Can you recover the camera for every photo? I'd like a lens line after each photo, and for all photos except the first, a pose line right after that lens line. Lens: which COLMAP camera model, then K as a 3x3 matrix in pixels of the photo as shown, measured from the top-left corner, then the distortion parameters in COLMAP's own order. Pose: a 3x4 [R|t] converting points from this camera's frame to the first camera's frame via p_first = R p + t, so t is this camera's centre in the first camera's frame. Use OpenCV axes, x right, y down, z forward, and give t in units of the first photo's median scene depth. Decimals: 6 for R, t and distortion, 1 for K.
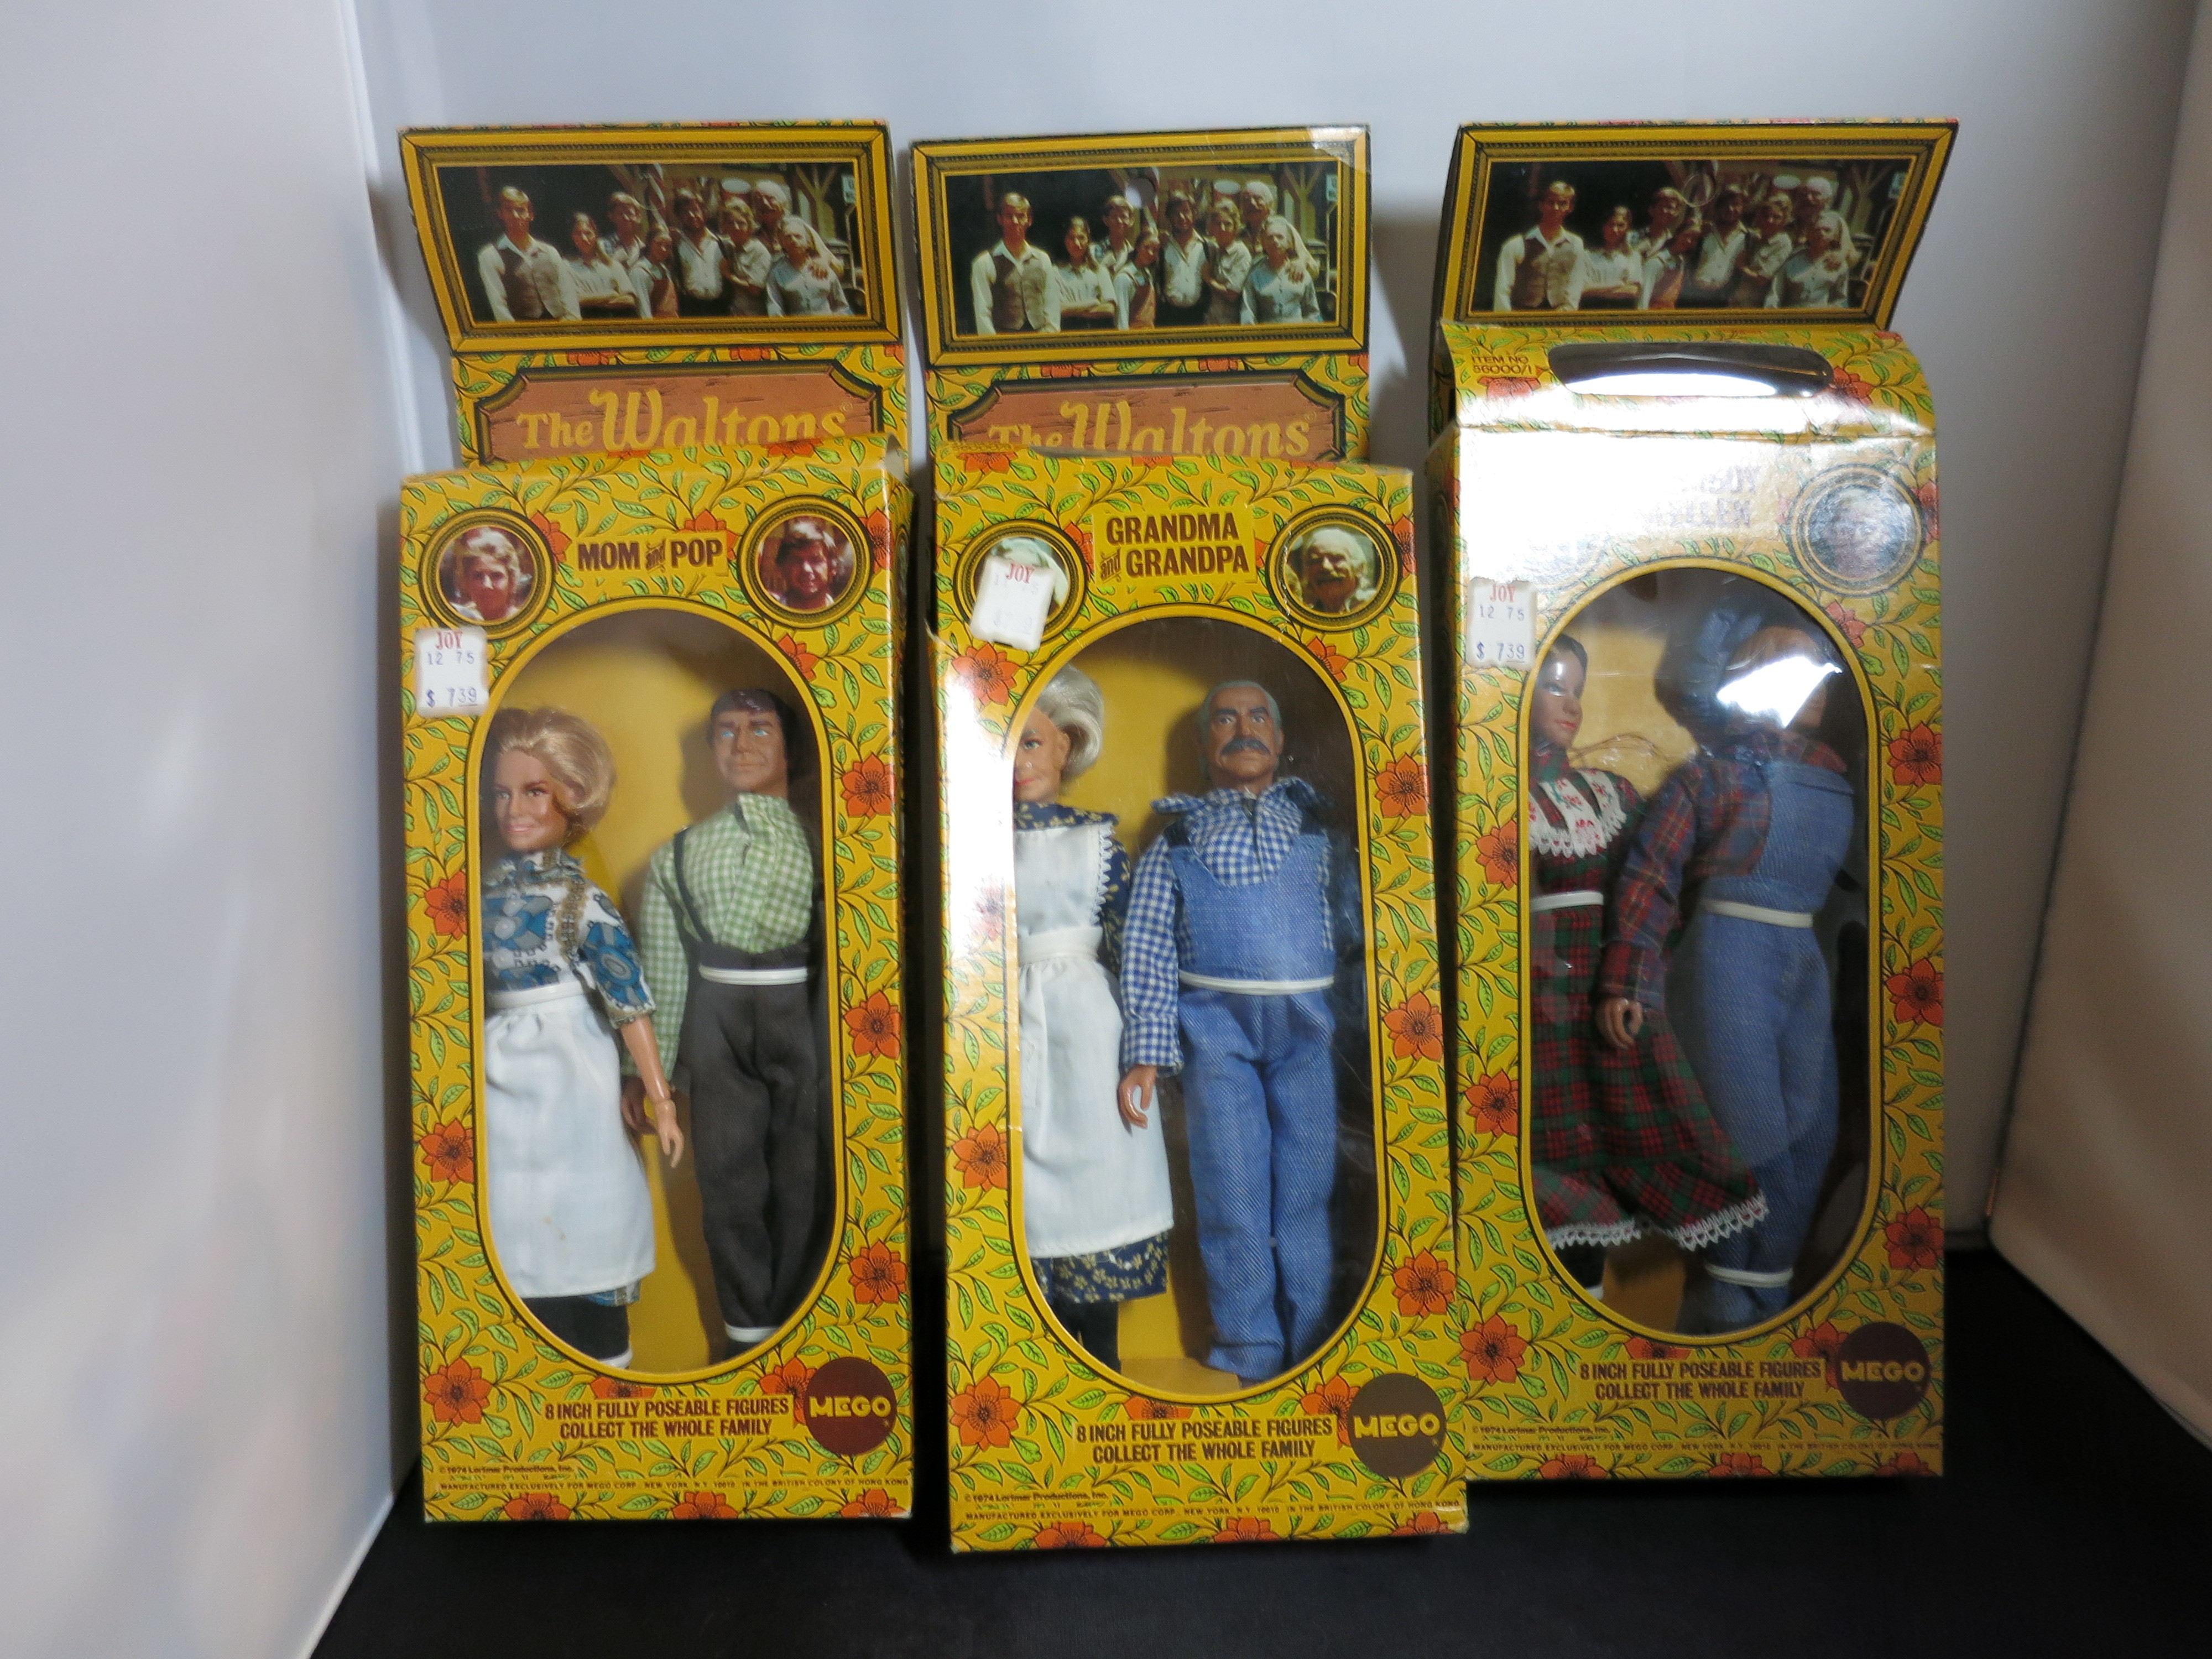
lens RADIAL K [[1522.8, 0, 1110.9], [0, 1522.8, 819.5], [0, 0, 1]] dist [-0.075357, 0.001784]
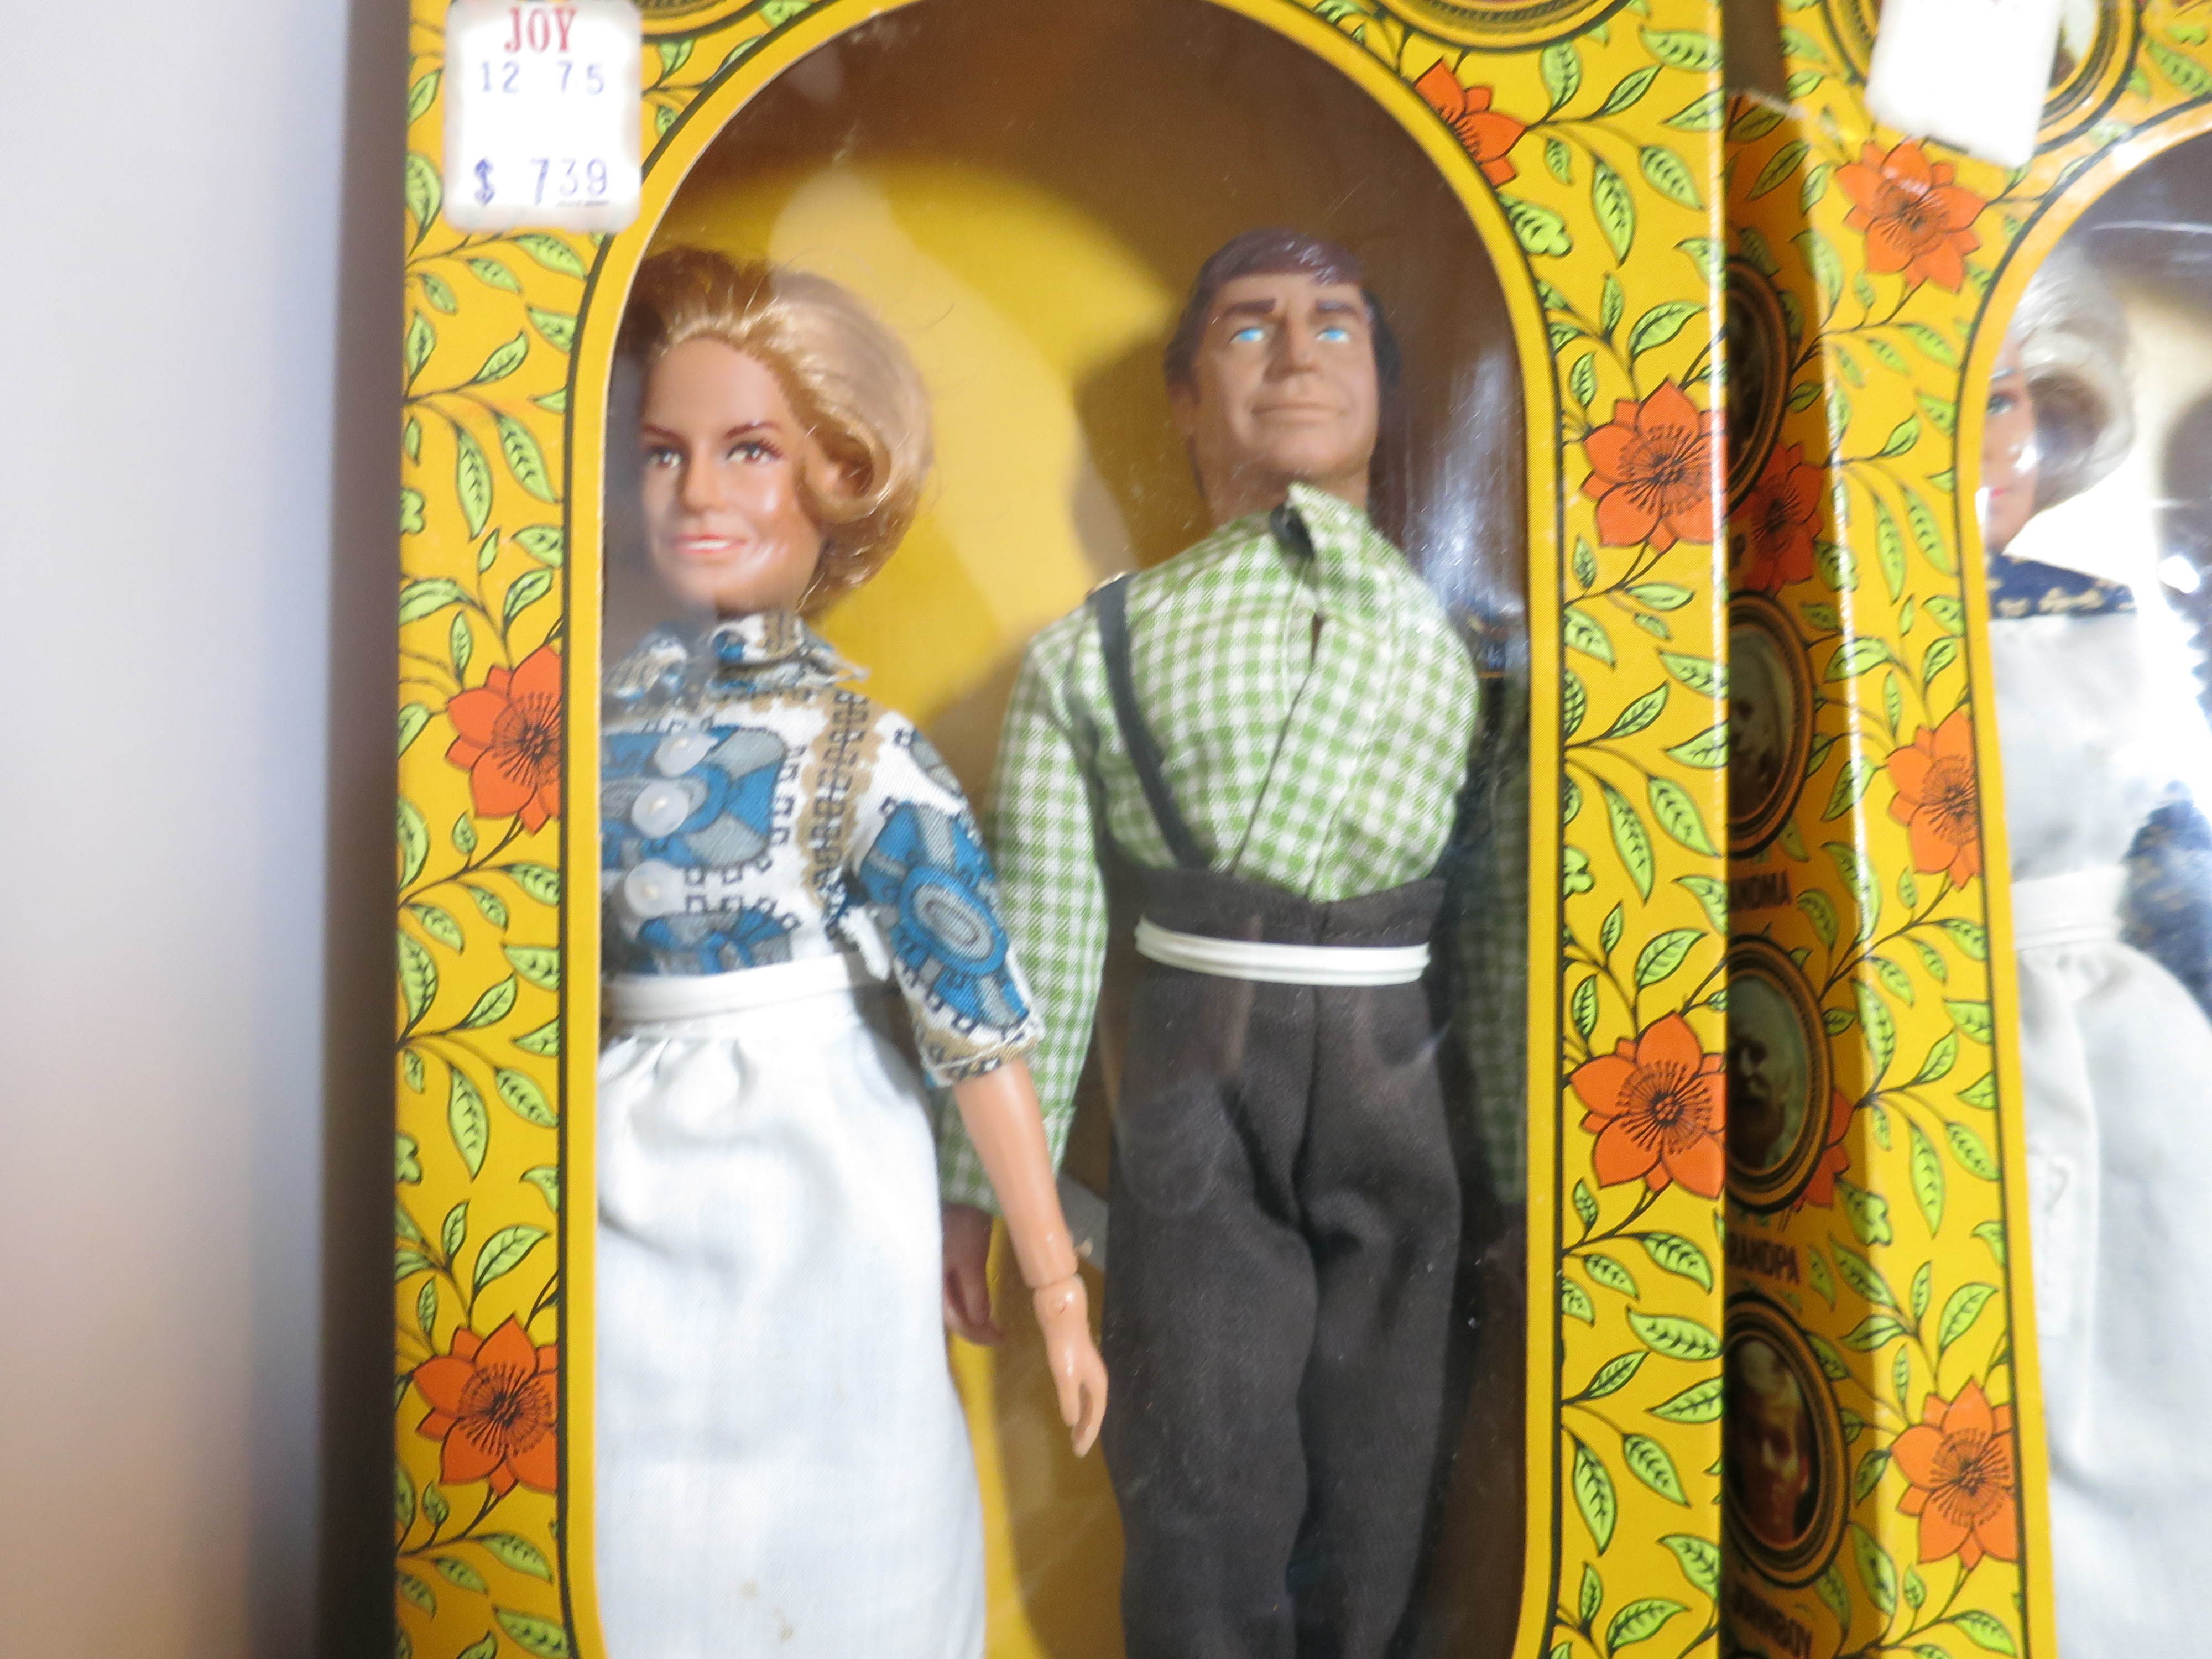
lens RADIAL K [[1609.2, 0, 1106.0], [0, 1609.2, 829.5], [0, 0, 1]] dist [-0.051530, 0.003019]
pose [[0.999040, 0.040091, -0.017655, -0.282387], [-0.039666, 0.998929, 0.023807, 0.062773], [0.018591, -0.023084, 0.999561, 0.598167]]
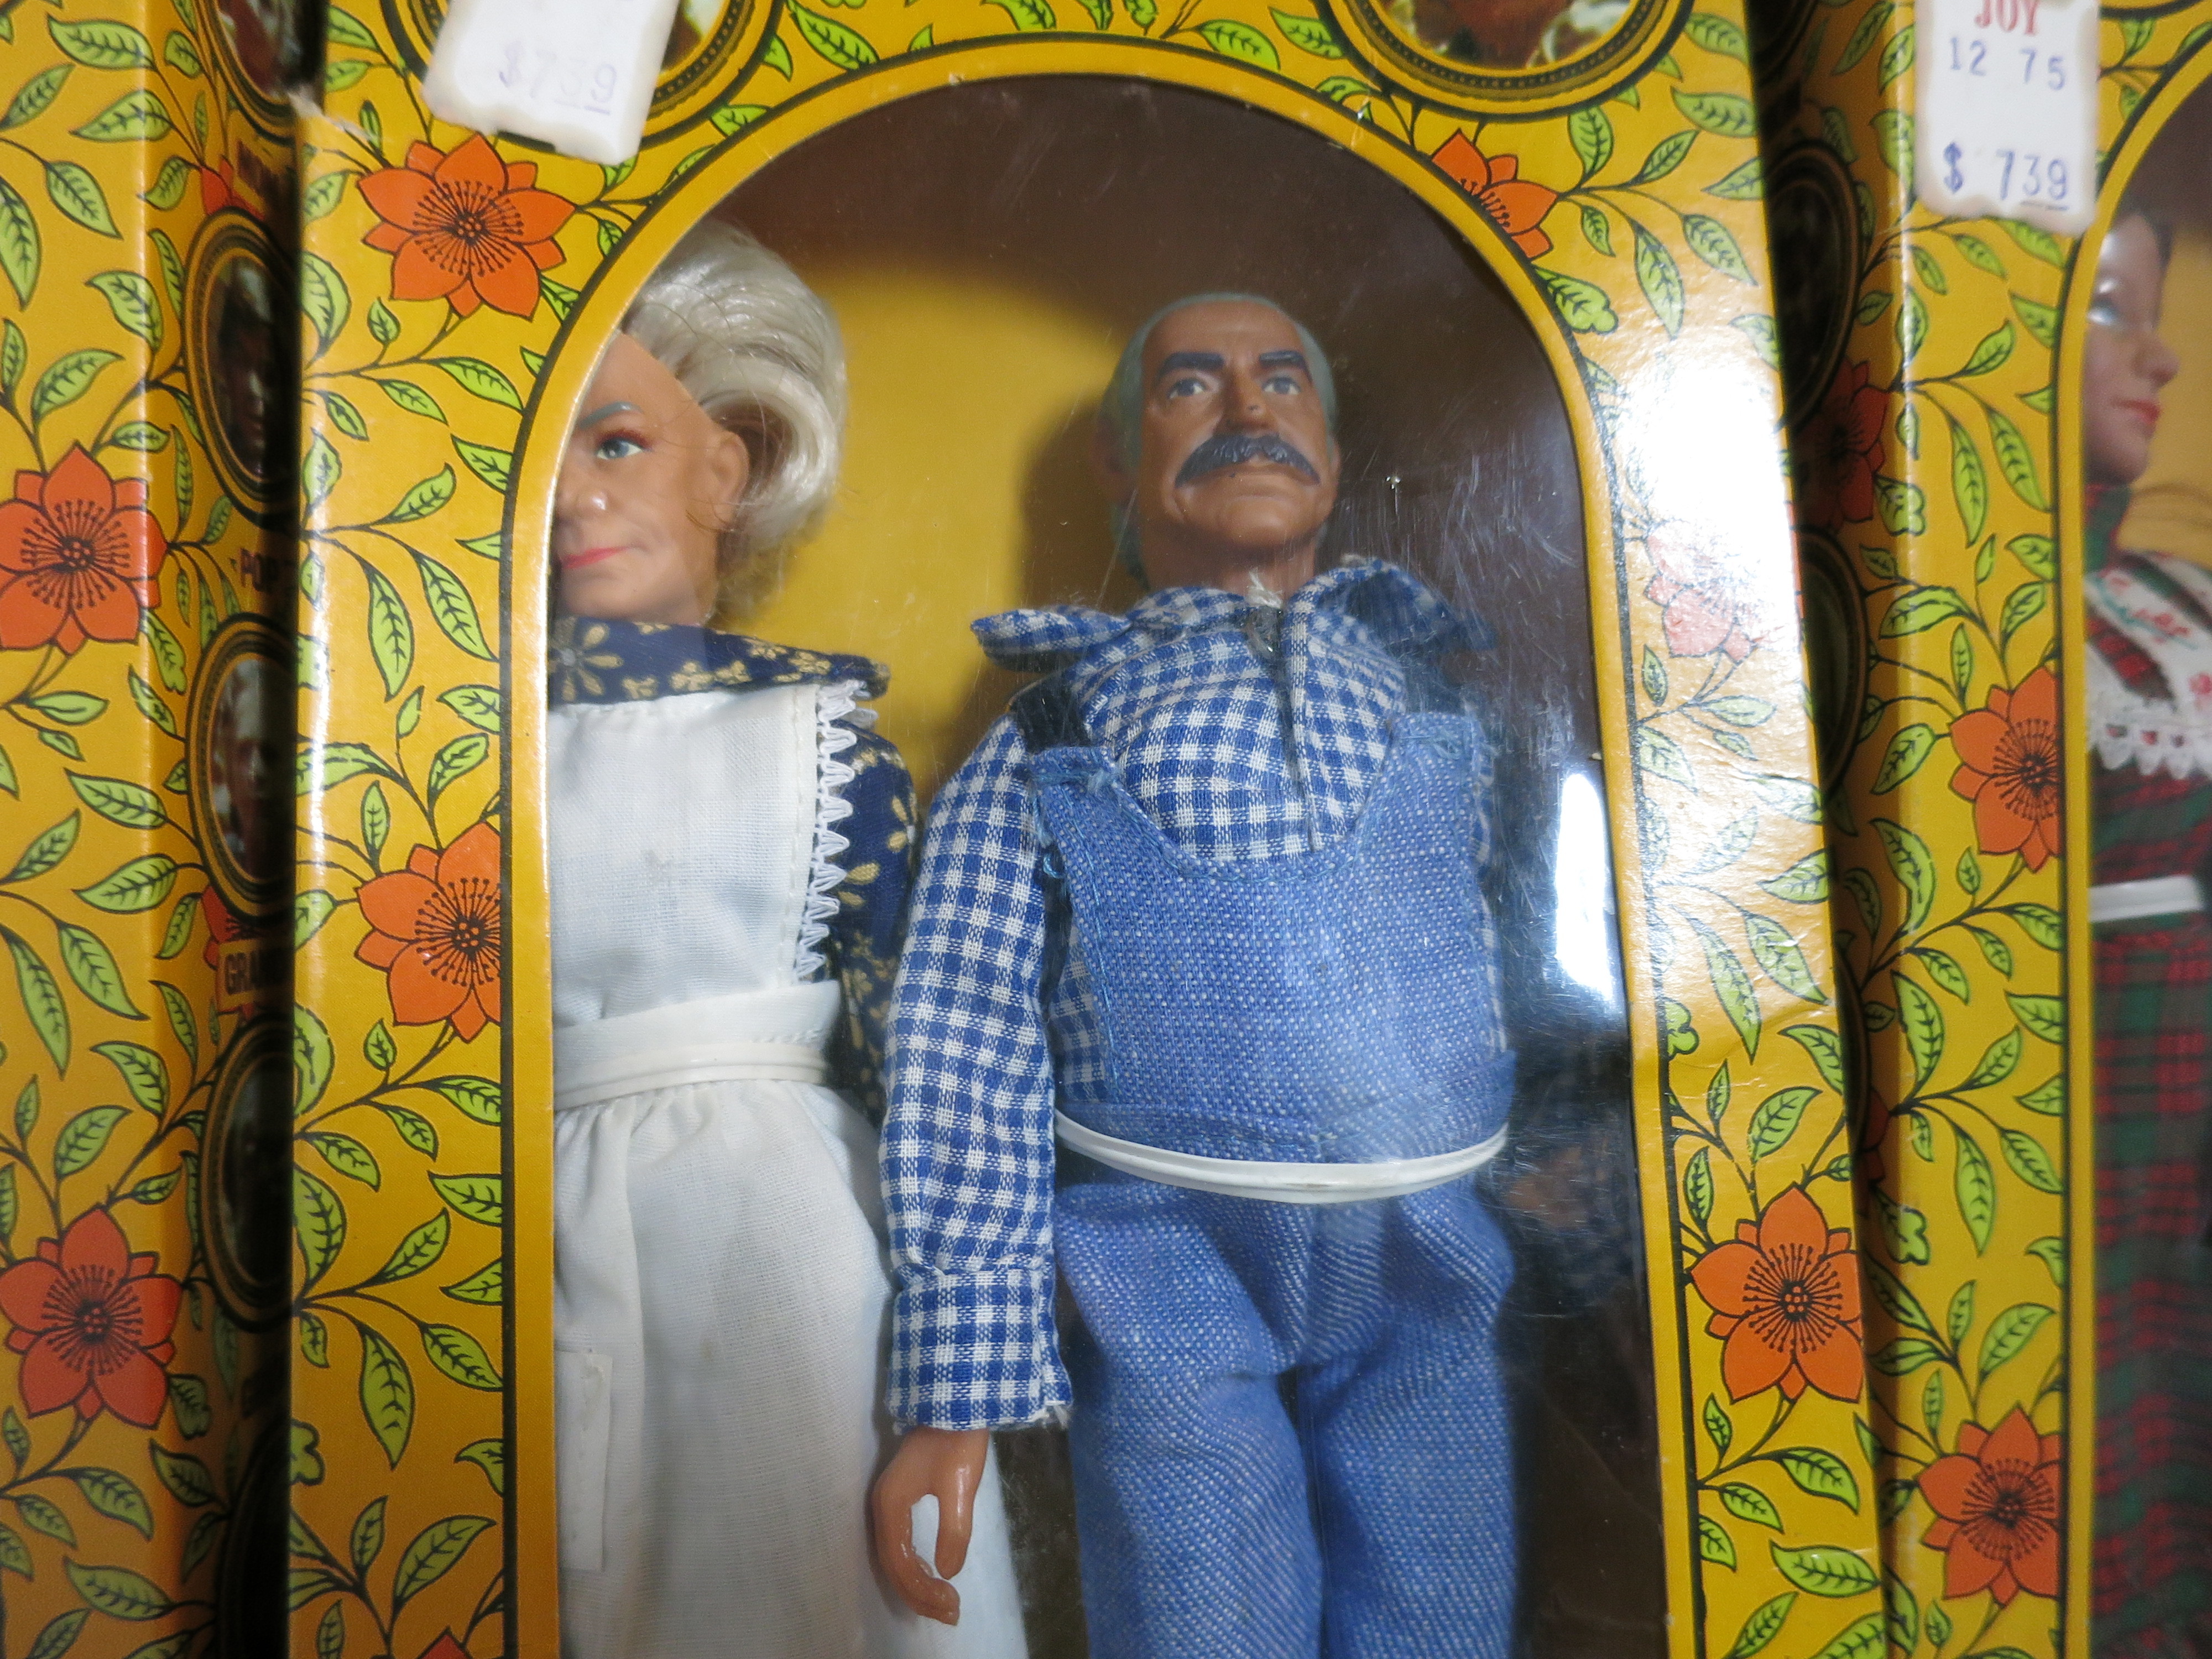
lens RADIAL K [[1609.2, 0, 1106.0], [0, 1609.2, 829.5], [0, 0, 1]] dist [-0.051530, 0.003019]
pose [[0.997270, -0.003702, 0.073746, 0.029982], [0.001343, 0.999487, 0.032006, 0.024749], [-0.073827, -0.031820, 0.996763, 0.657212]]
